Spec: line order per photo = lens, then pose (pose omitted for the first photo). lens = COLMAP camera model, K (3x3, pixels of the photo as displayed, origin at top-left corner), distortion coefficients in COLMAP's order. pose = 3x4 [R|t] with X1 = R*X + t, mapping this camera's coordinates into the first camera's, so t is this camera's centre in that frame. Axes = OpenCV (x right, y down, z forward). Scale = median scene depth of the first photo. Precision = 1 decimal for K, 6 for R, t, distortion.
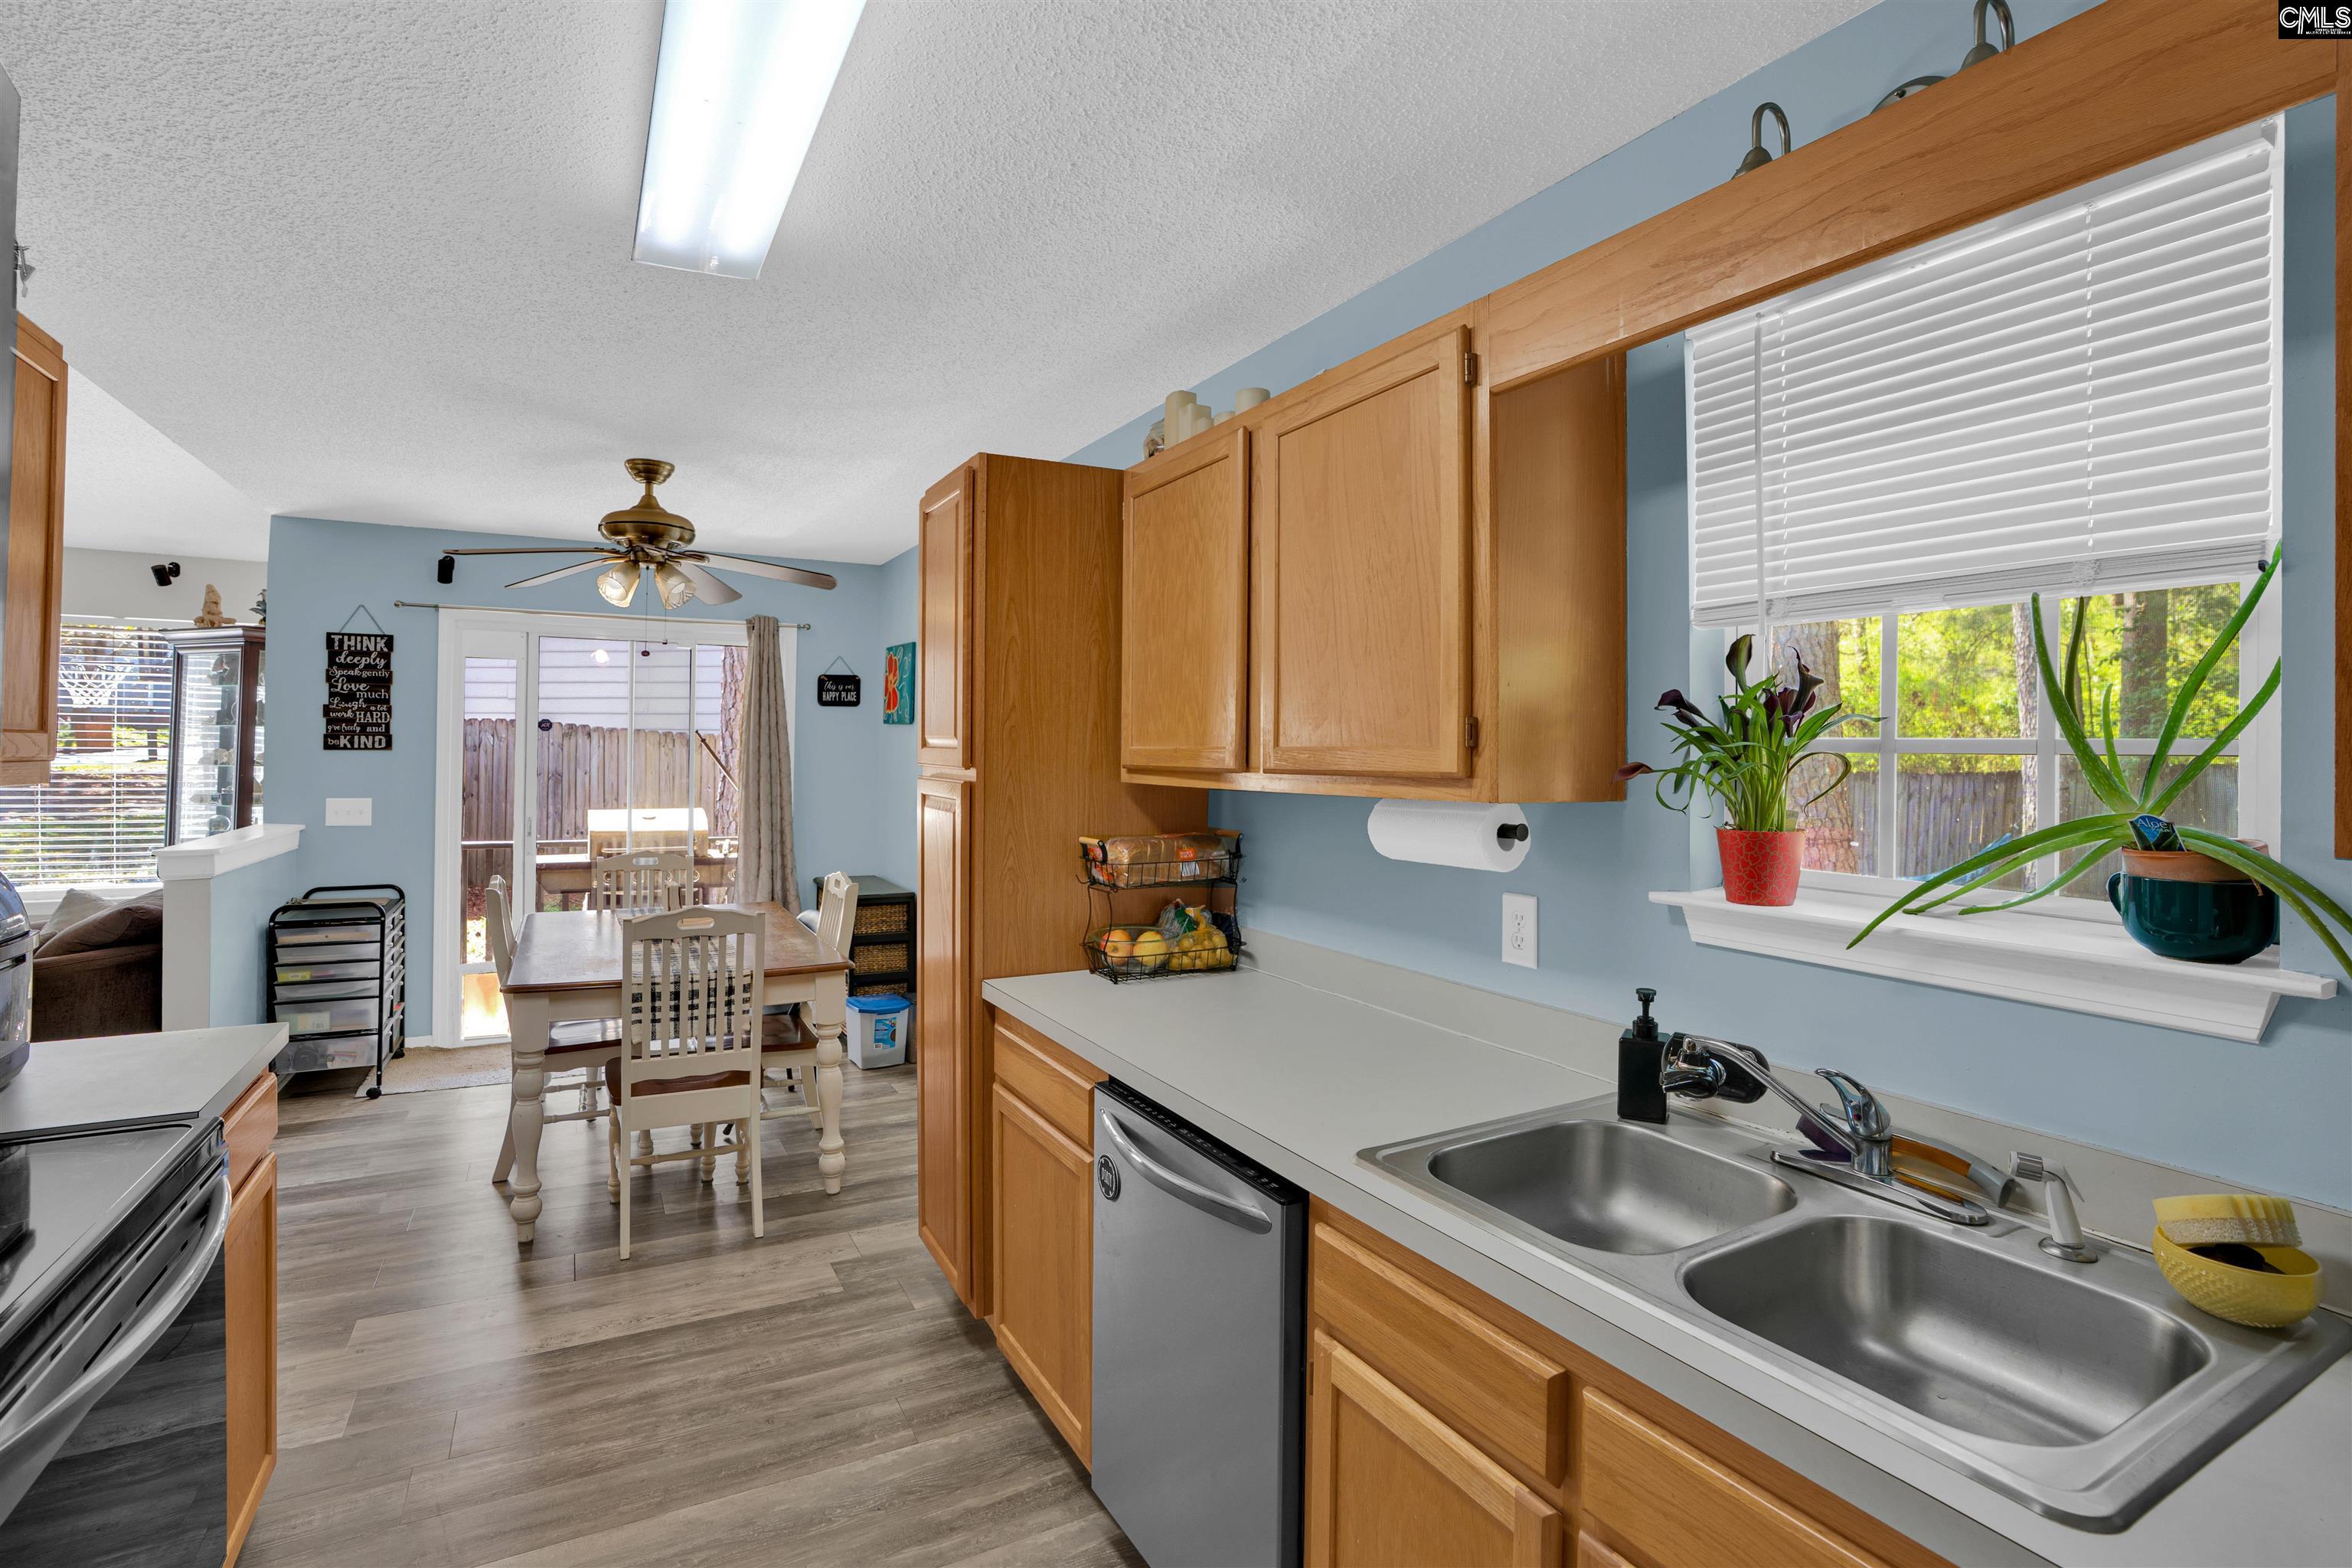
lens RADIAL K [[1125.2, 0, 1153.1], [0, 1125.2, 716.9], [0, 0, 1]] dist [-0.018612, -0.000047]
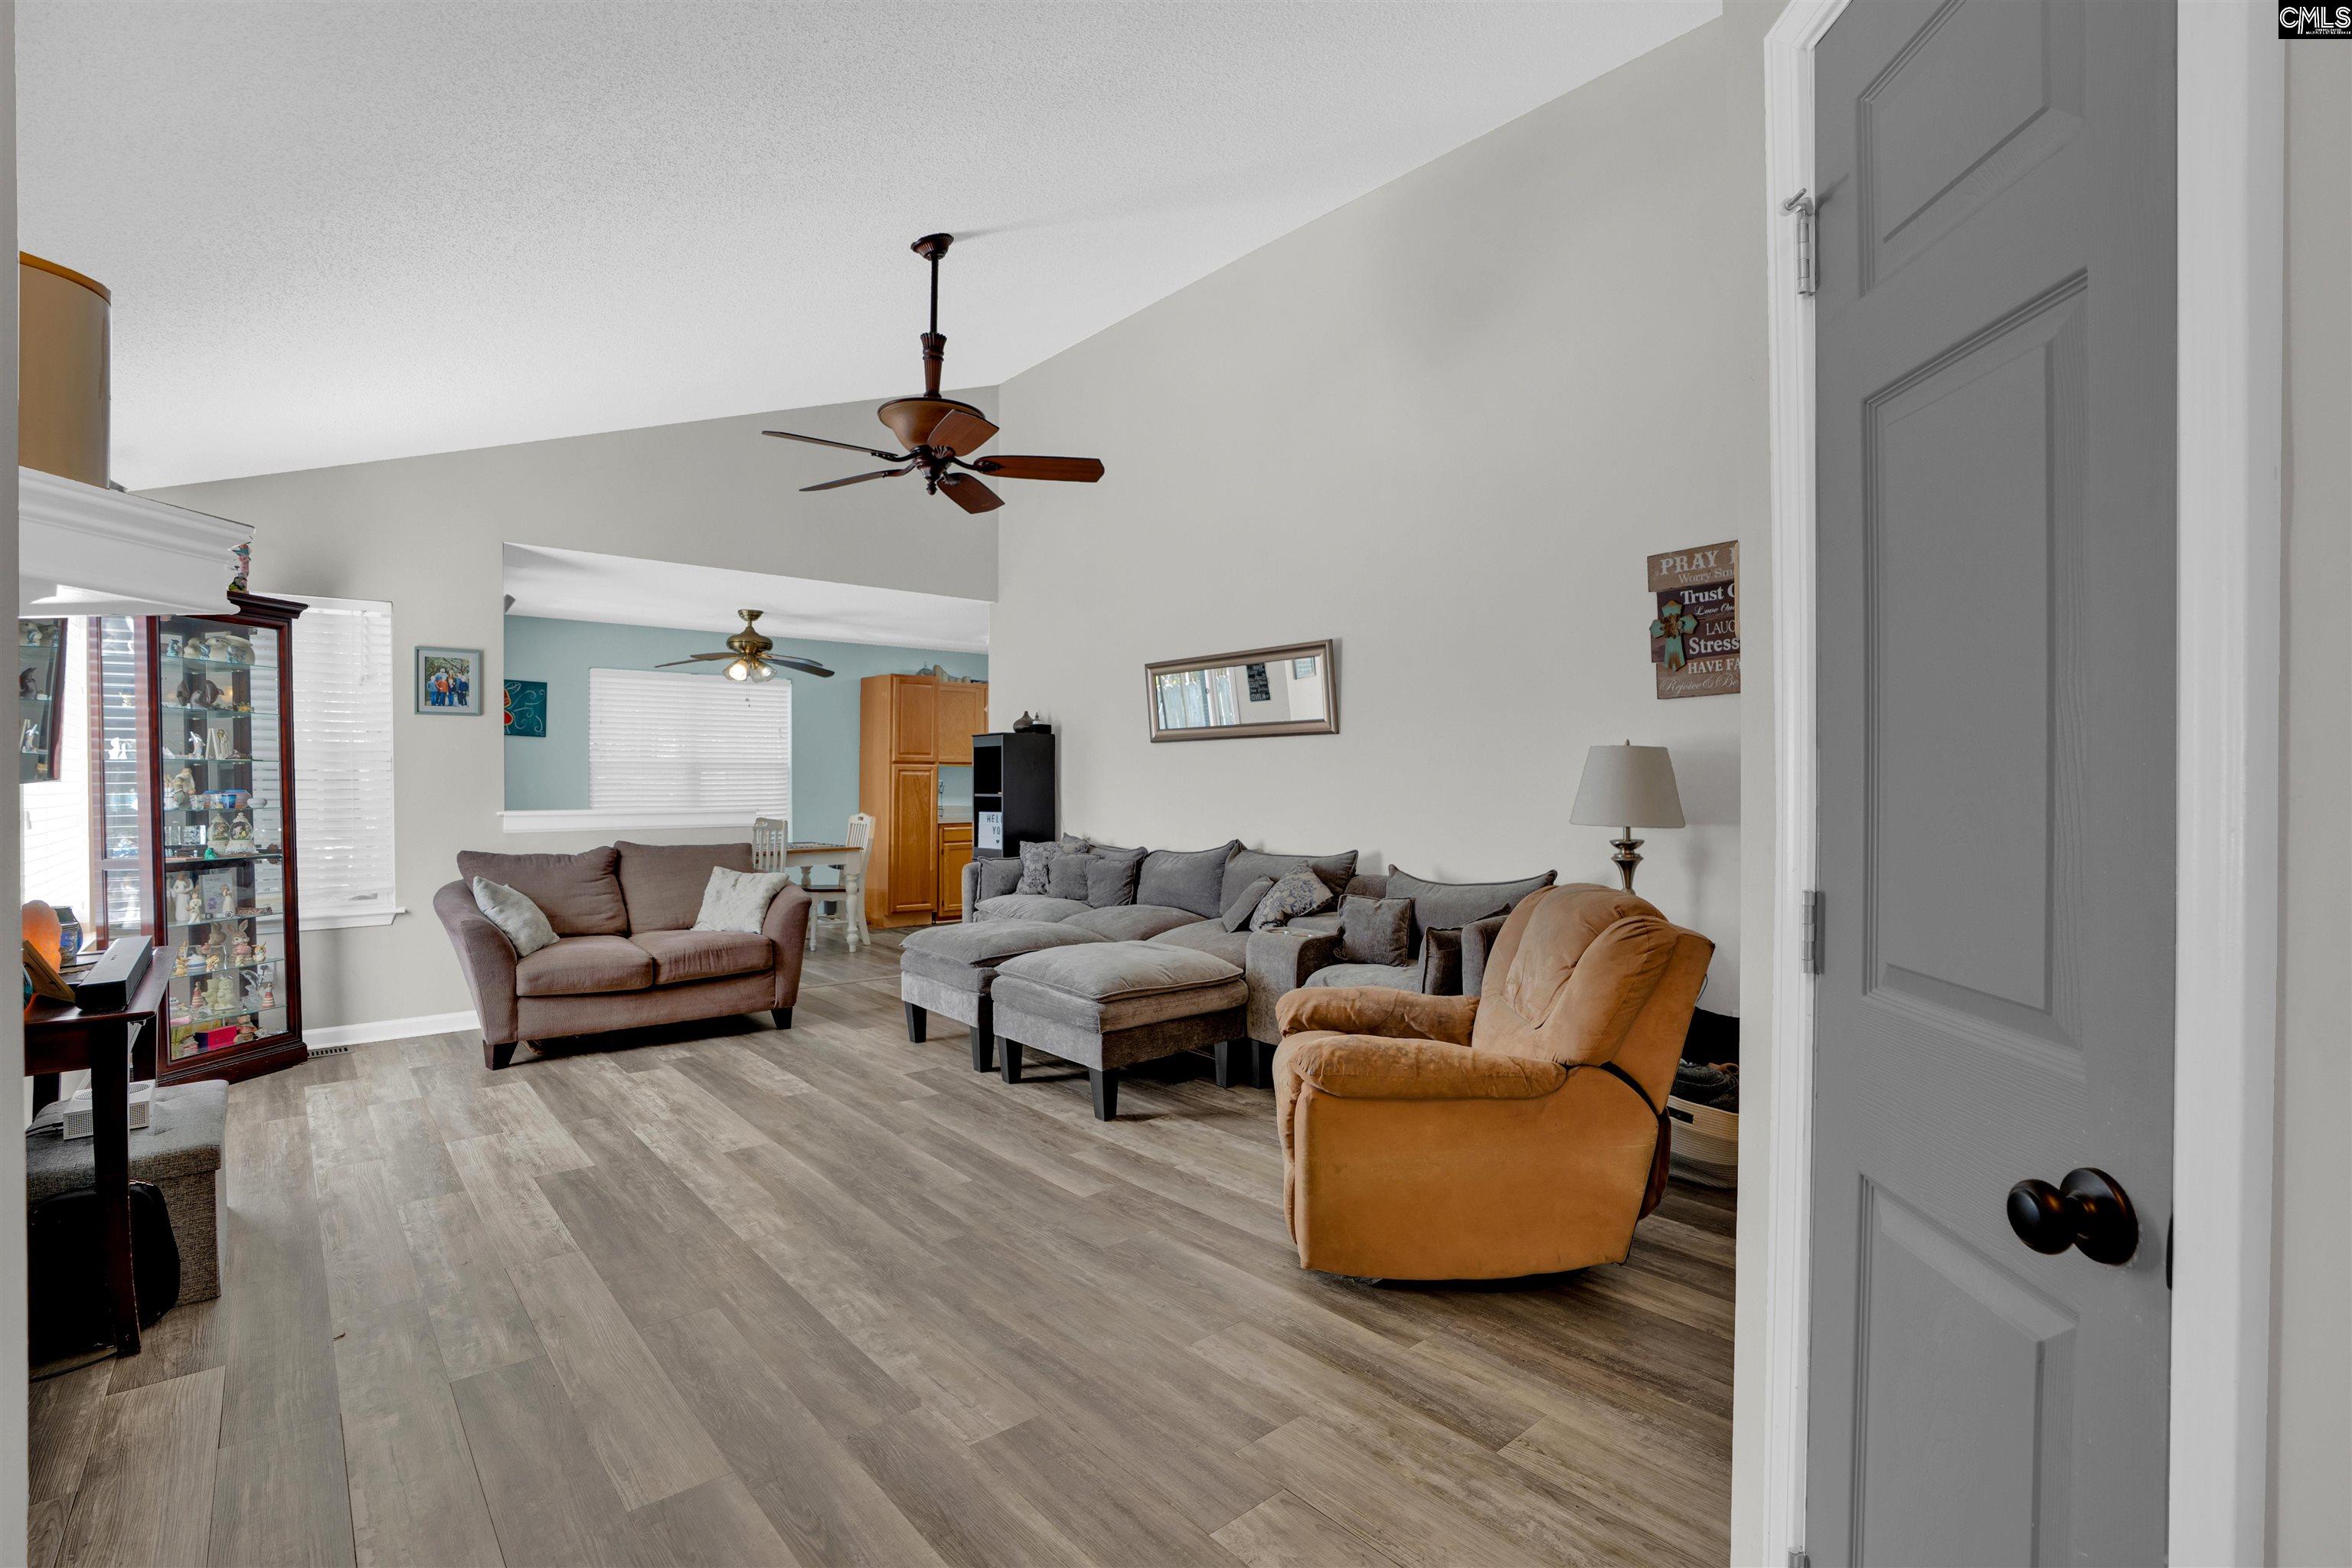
lens RADIAL K [[1094.0, 0, 1171.7], [0, 1094.0, 777.0], [0, 0, 1]] dist [-0.069596, 0.024082]
pose [[-0.226791, -0.004747, 0.973932, -1.964197], [-0.027918, 0.999609, -0.001629, 0.042182], [-0.973543, -0.027560, -0.226835, 0.551428]]
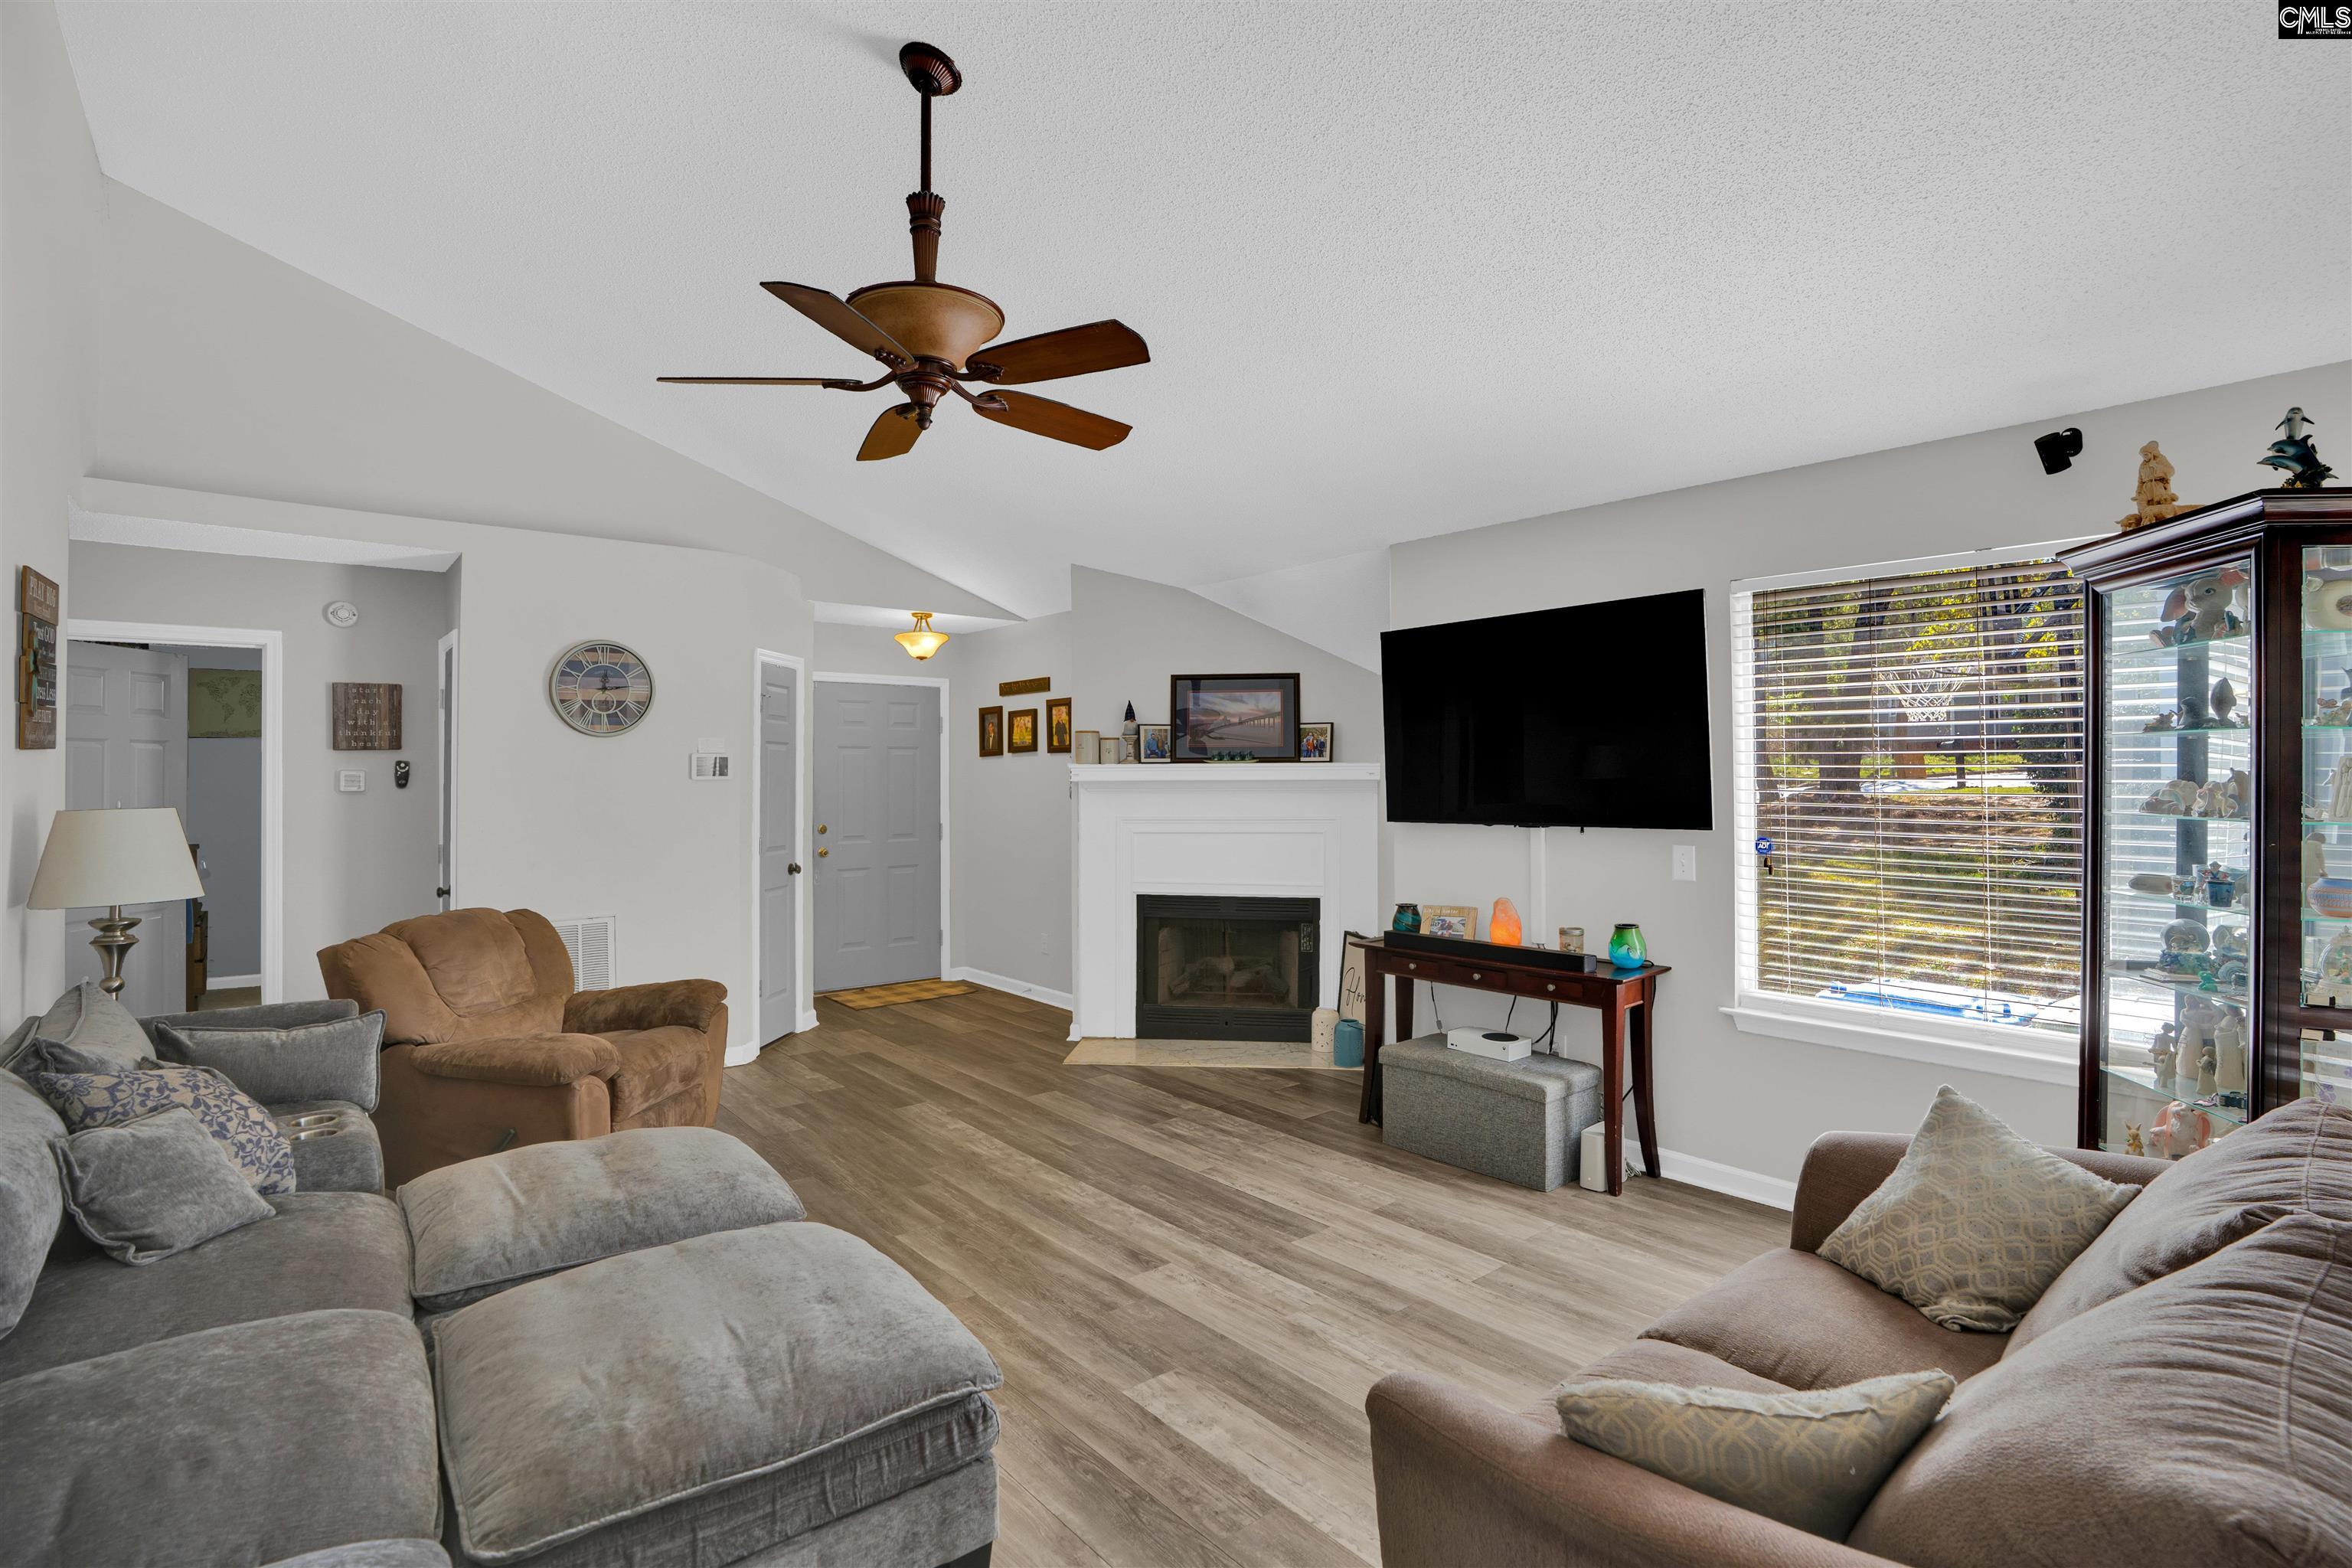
lens RADIAL K [[1110.6, 0, 1186.0], [0, 1110.6, 760.8], [0, 0, 1]] dist [-0.055012, 0.000210]
pose [[0.214618, -0.018938, -0.976514, -0.561222], [0.035582, 0.999300, -0.011559, 0.011595], [0.976050, -0.032266, 0.215142, 0.552326]]
